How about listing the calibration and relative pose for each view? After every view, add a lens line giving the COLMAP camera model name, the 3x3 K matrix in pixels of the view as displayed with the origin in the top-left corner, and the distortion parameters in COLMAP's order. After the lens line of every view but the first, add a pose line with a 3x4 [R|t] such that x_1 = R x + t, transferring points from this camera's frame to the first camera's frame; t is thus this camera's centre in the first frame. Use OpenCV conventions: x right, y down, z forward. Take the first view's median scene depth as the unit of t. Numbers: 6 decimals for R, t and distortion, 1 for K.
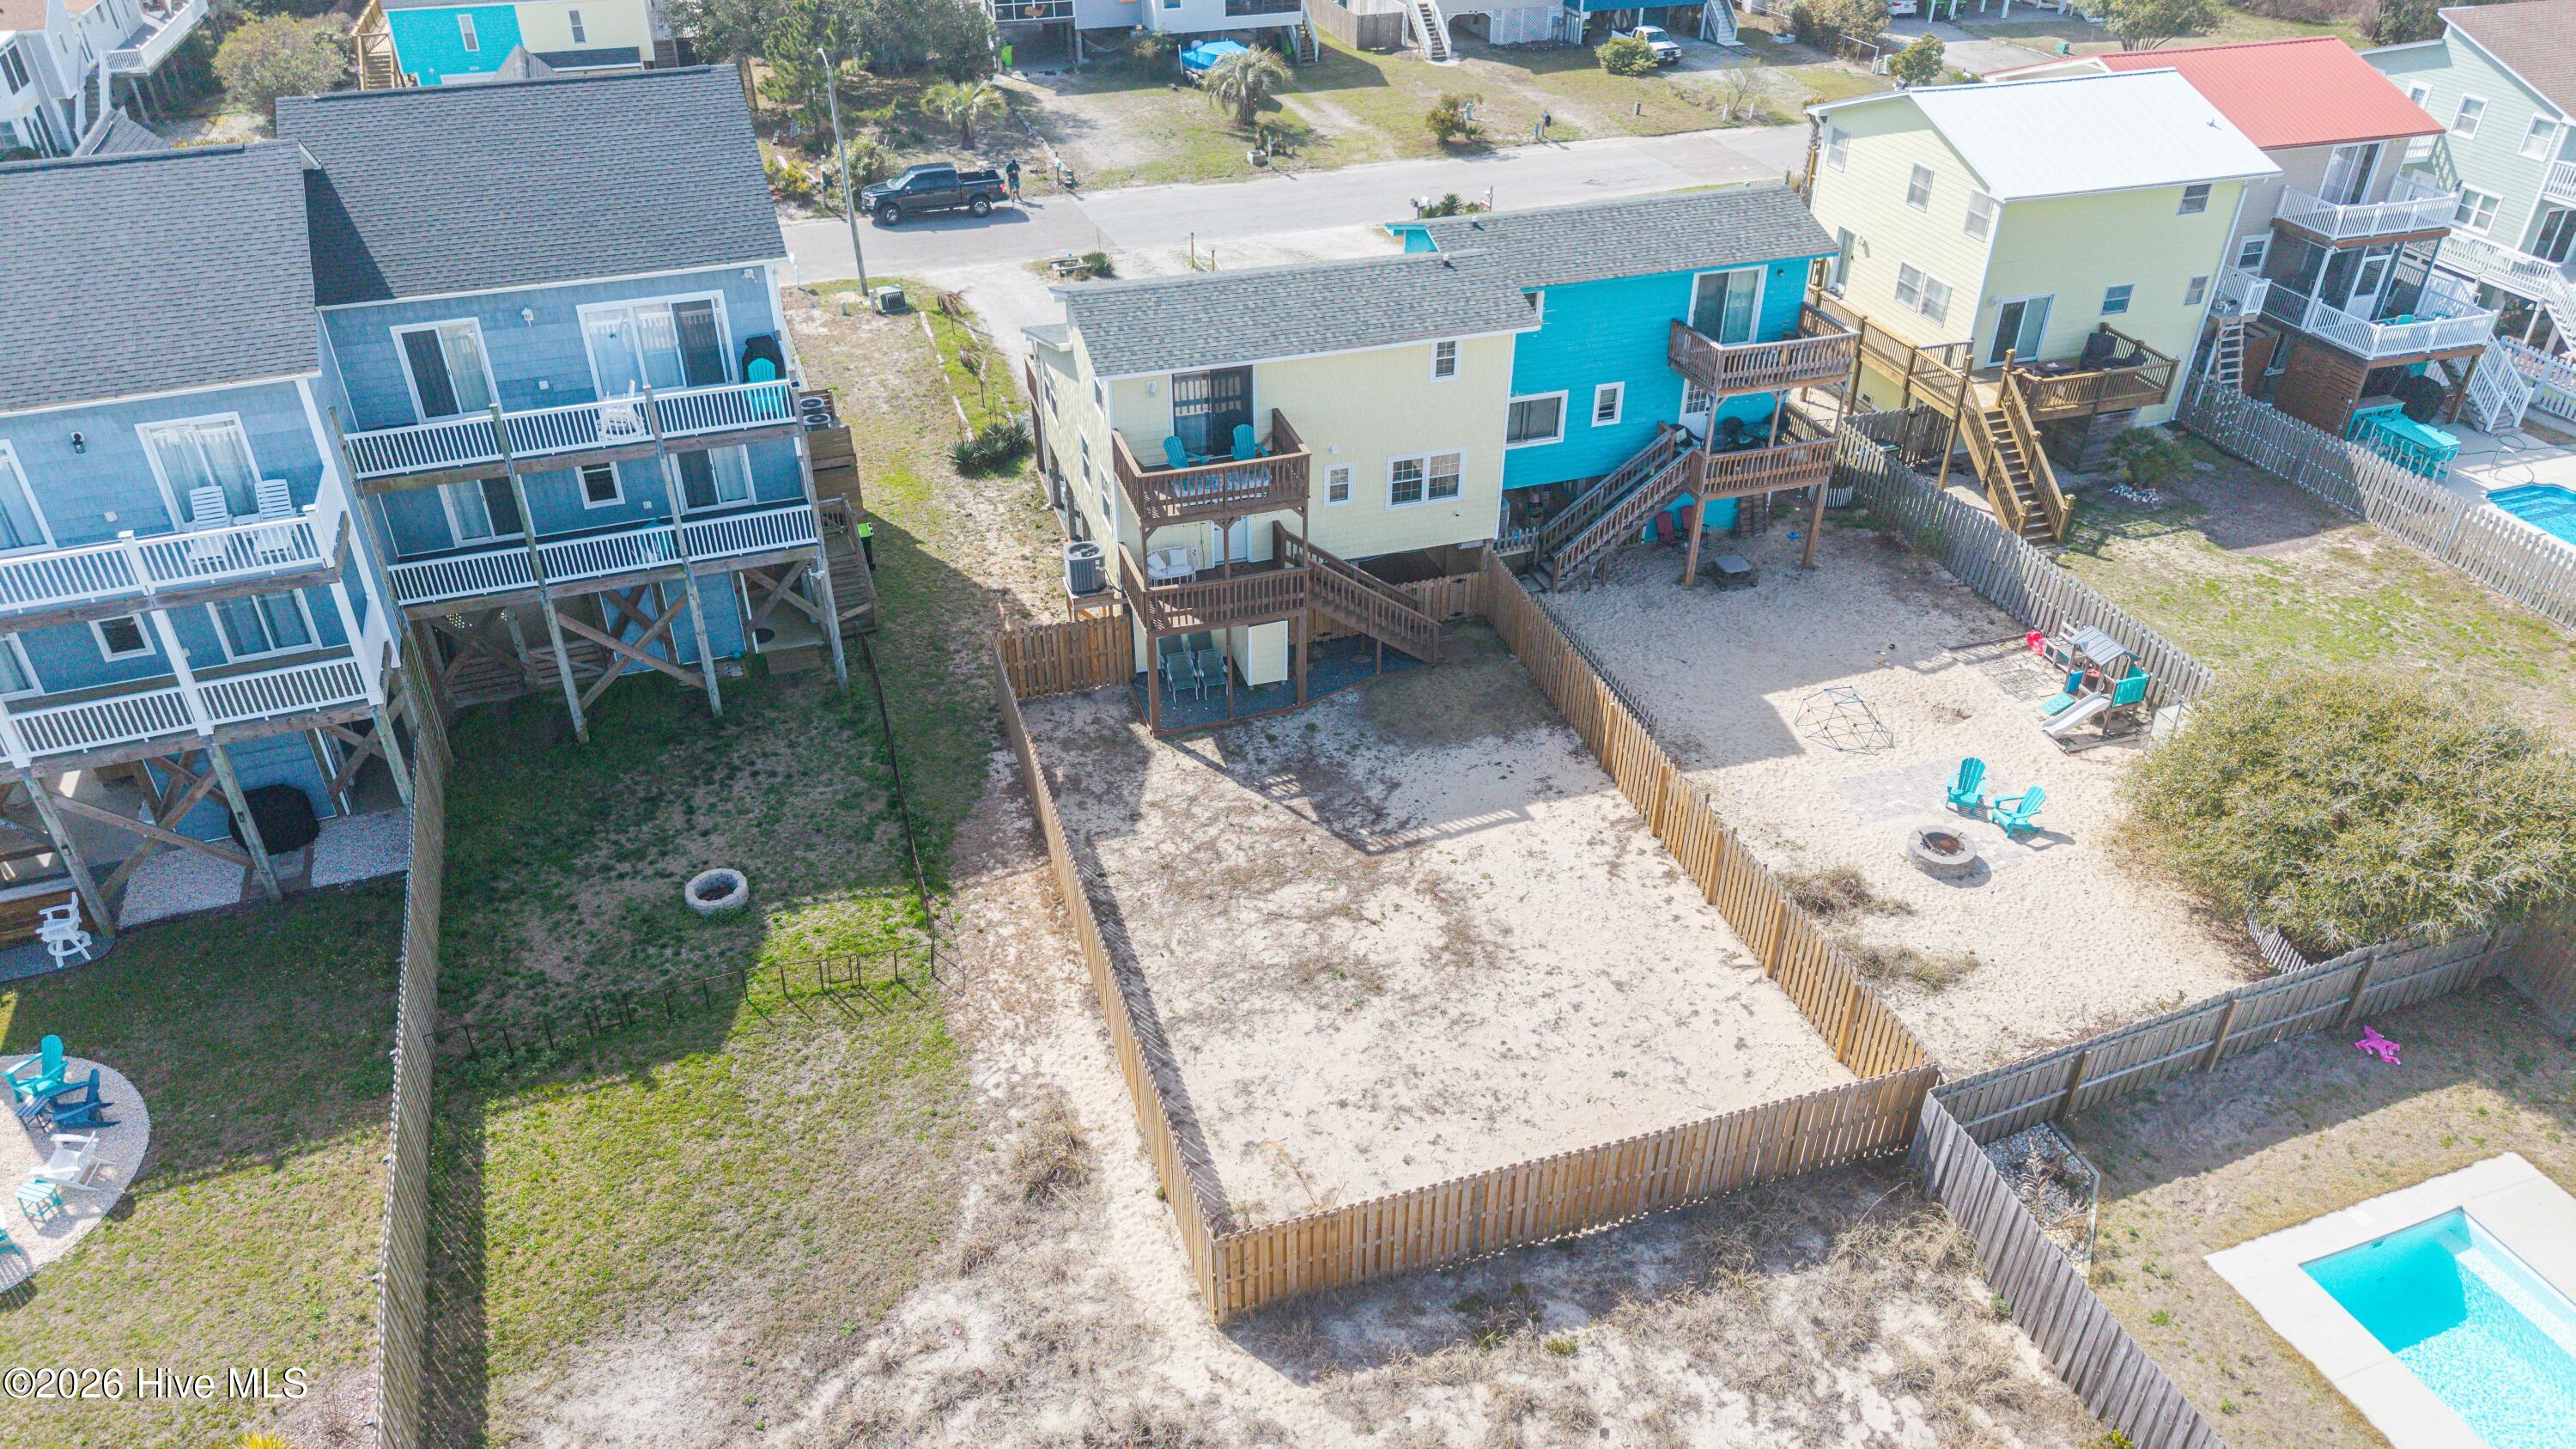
lens RADIAL K [[1733.9, 0, 1288.0], [0, 1733.9, 724.5], [0, 0, 1]] dist [0.061189, -0.118106]
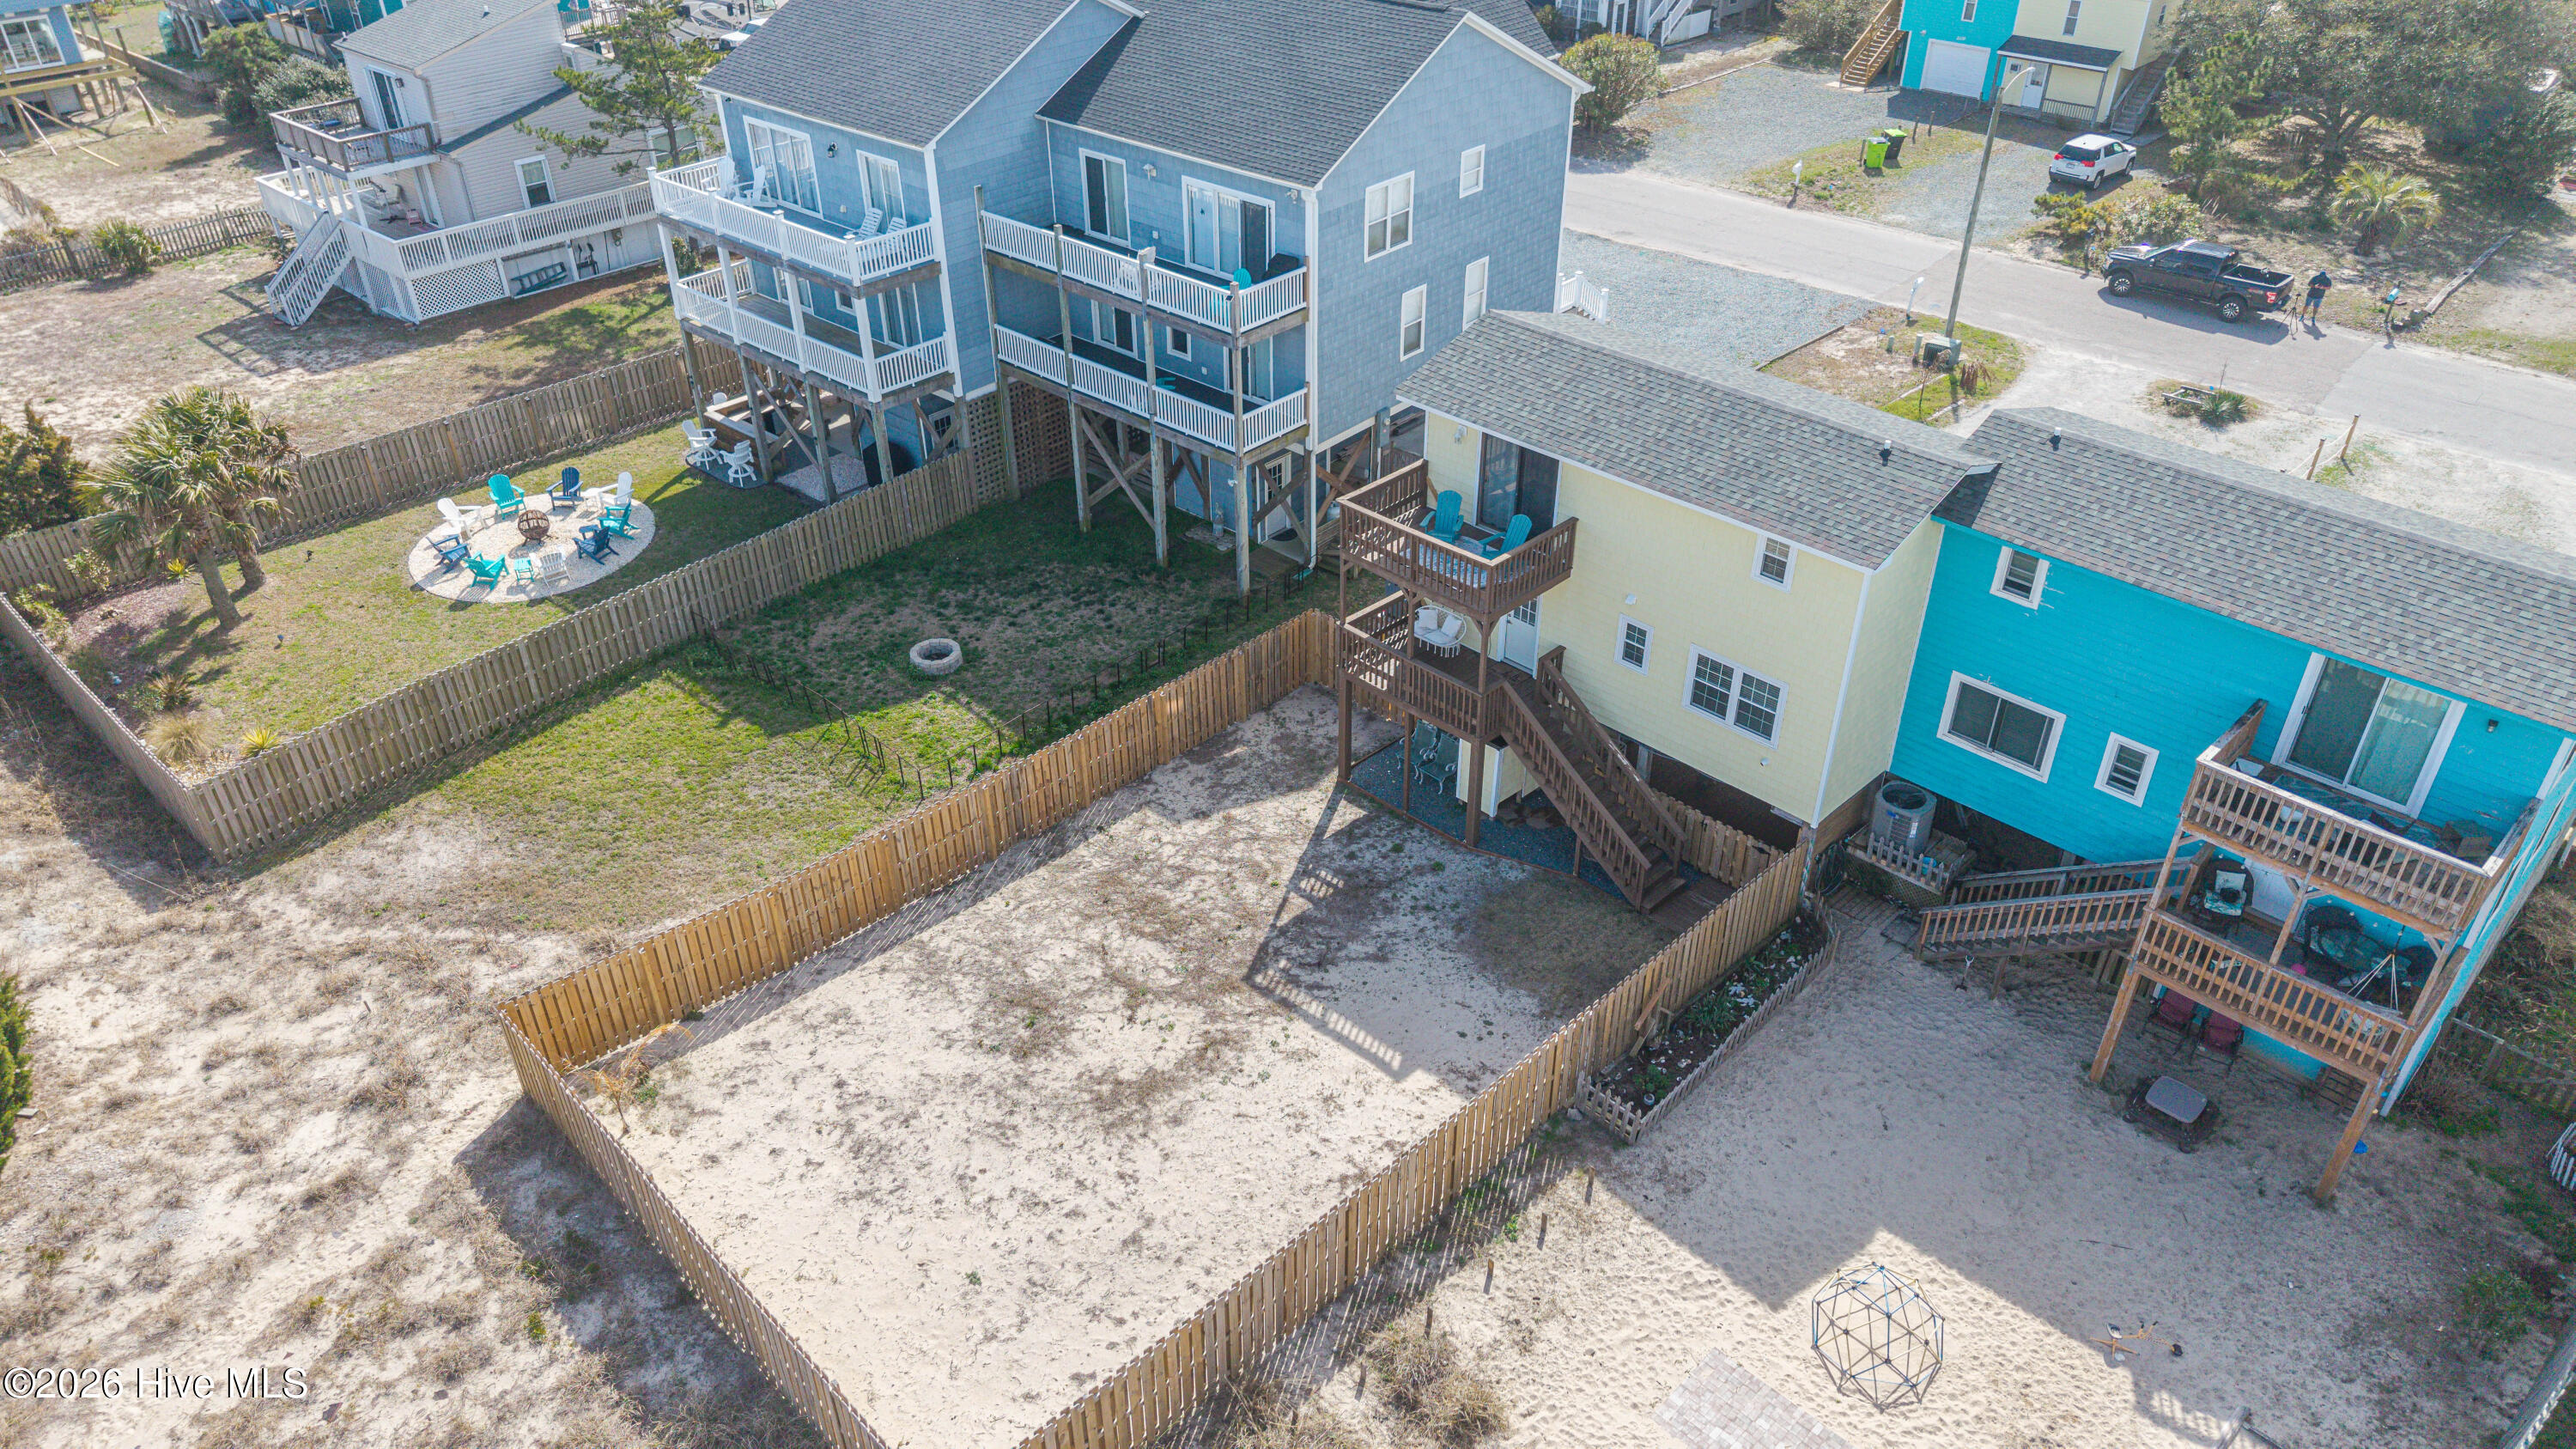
lens RADIAL K [[1735.1, 0, 1288.0], [0, 1735.1, 724.5], [0, 0, 1]] dist [0.008285, -0.001962]
pose [[0.457050, 0.488409, -0.743345, 0.565739], [-0.481525, 0.838549, 0.254893, -0.233468], [0.747823, 0.241440, 0.618440, 0.396308]]
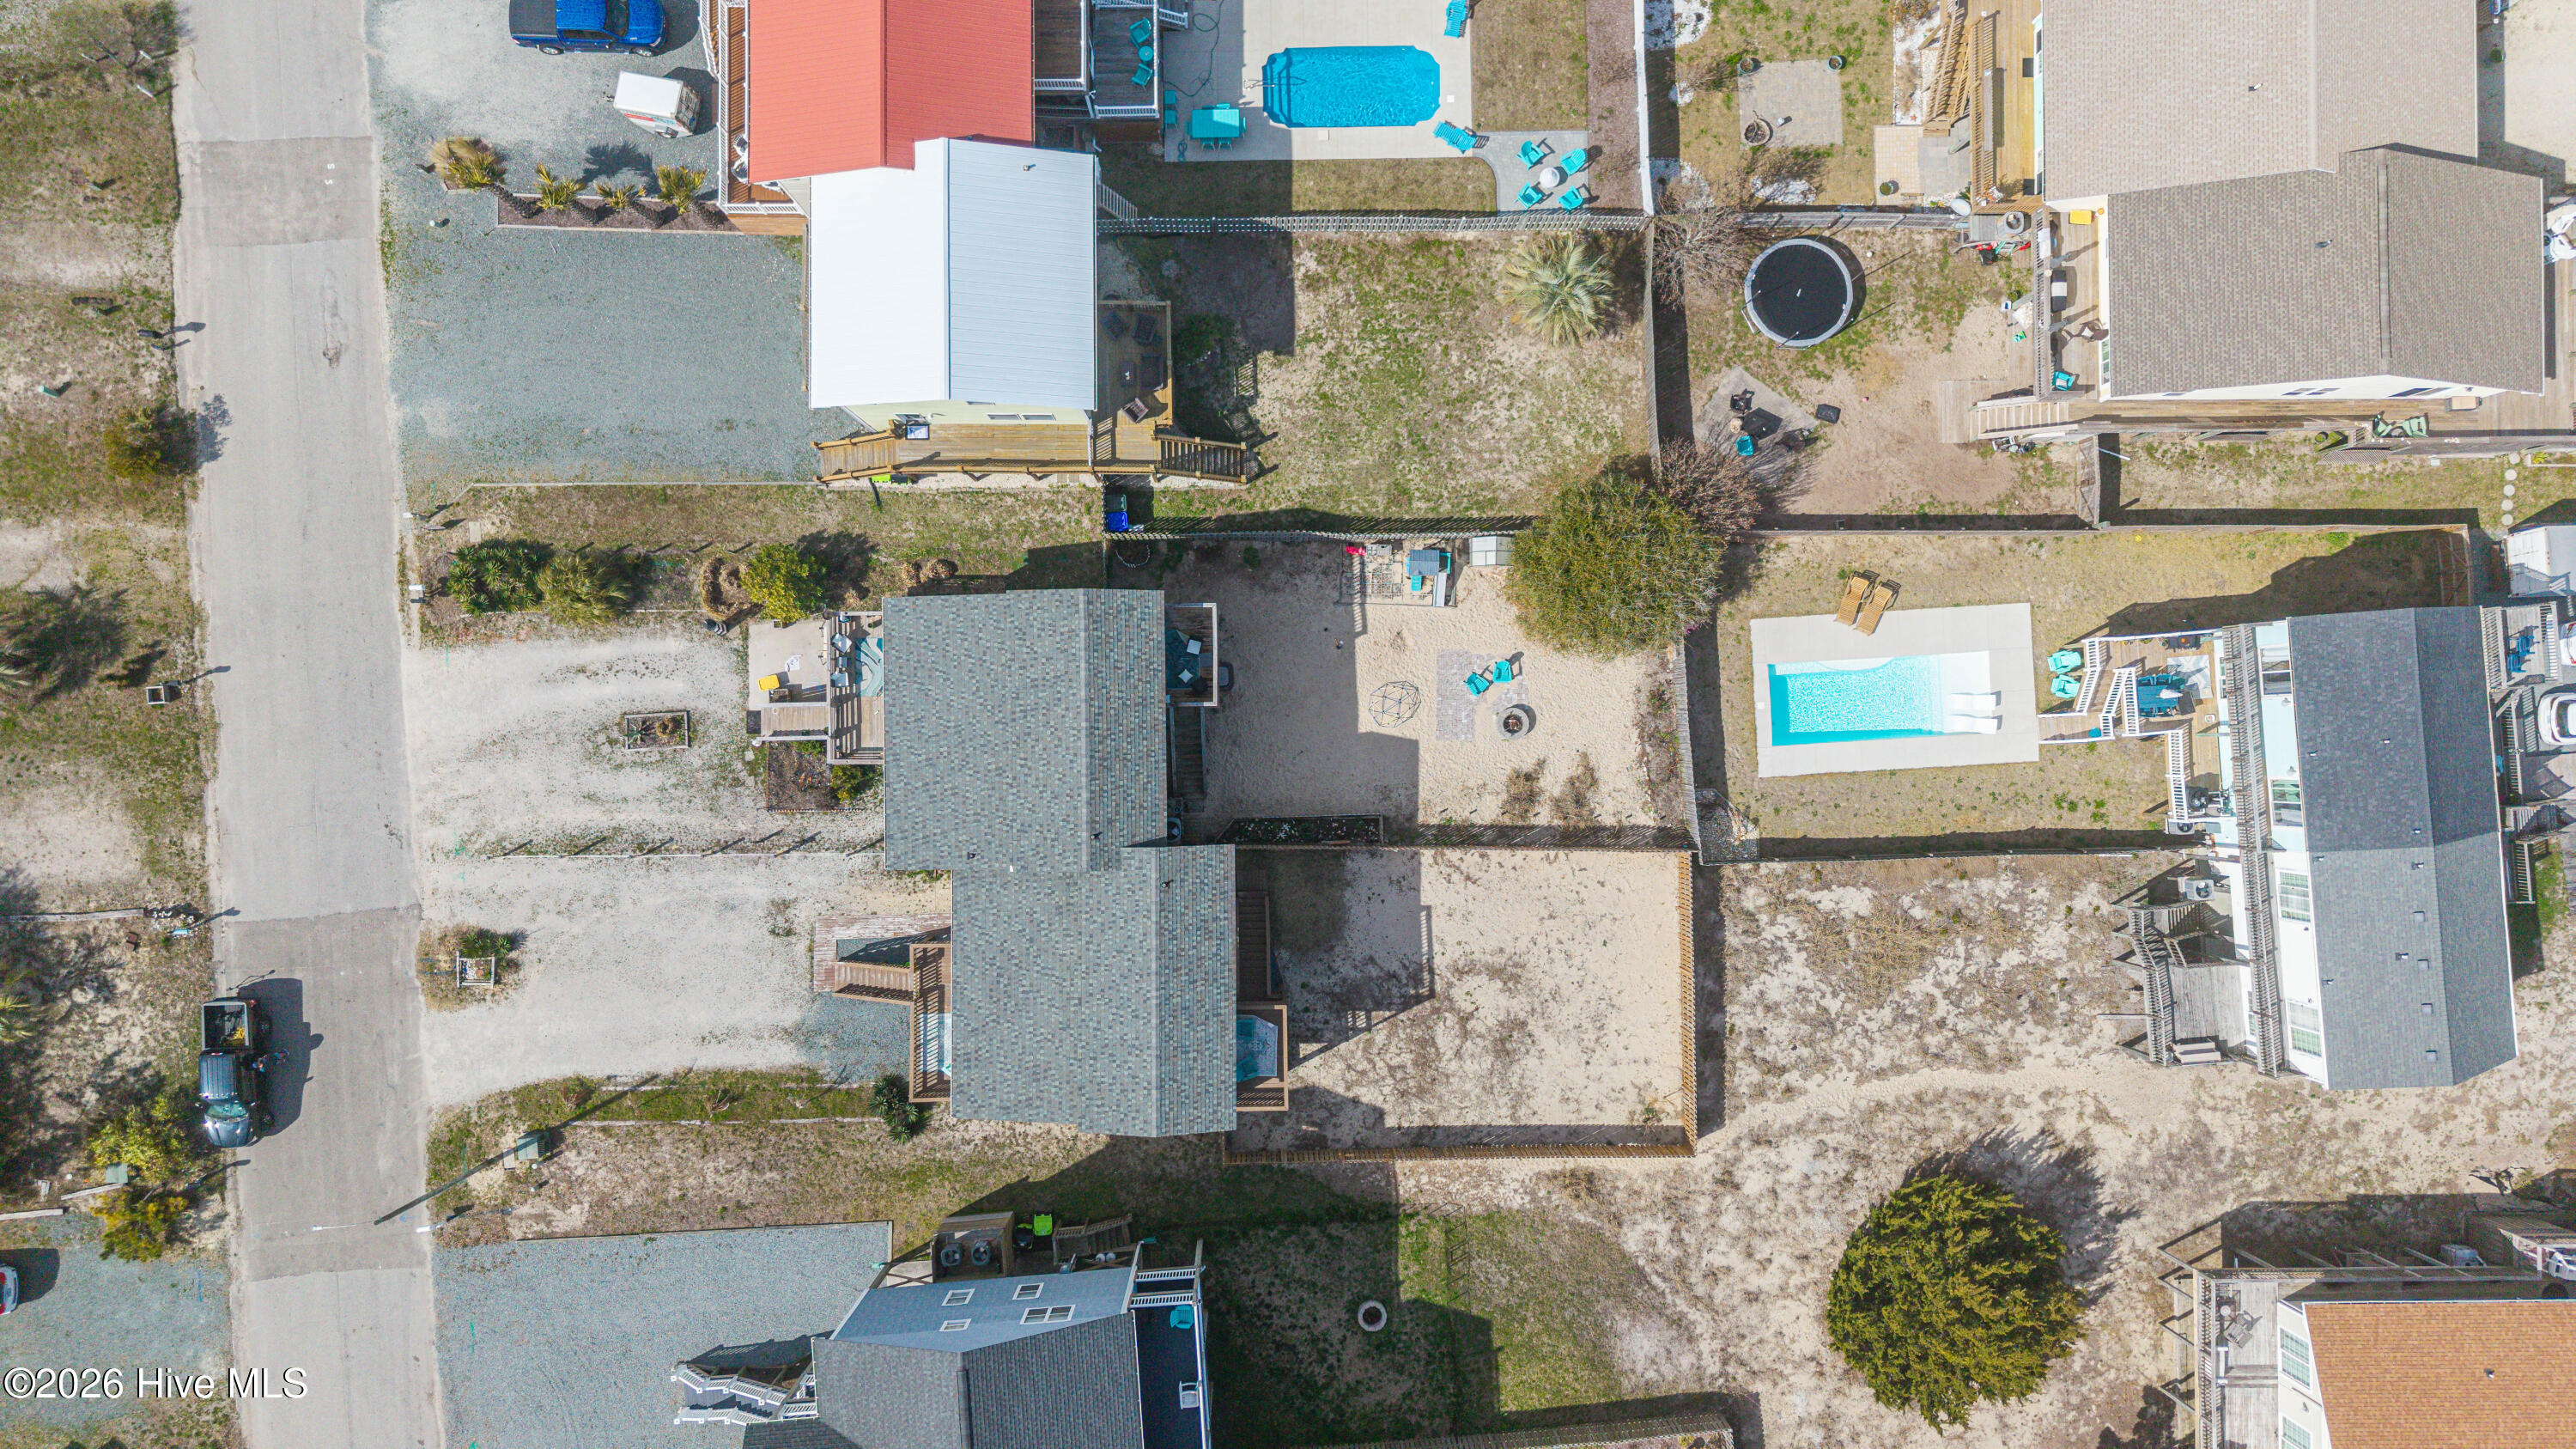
lens RADIAL K [[1735.1, 0, 1288.0], [0, 1735.1, 724.5], [0, 0, 1]] dist [0.008285, -0.001962]
pose [[0.291063, -0.956568, 0.016159, 0.232363], [0.519186, 0.172118, 0.837151, -1.507416], [-0.803573, -0.235274, 0.546733, 0.106858]]
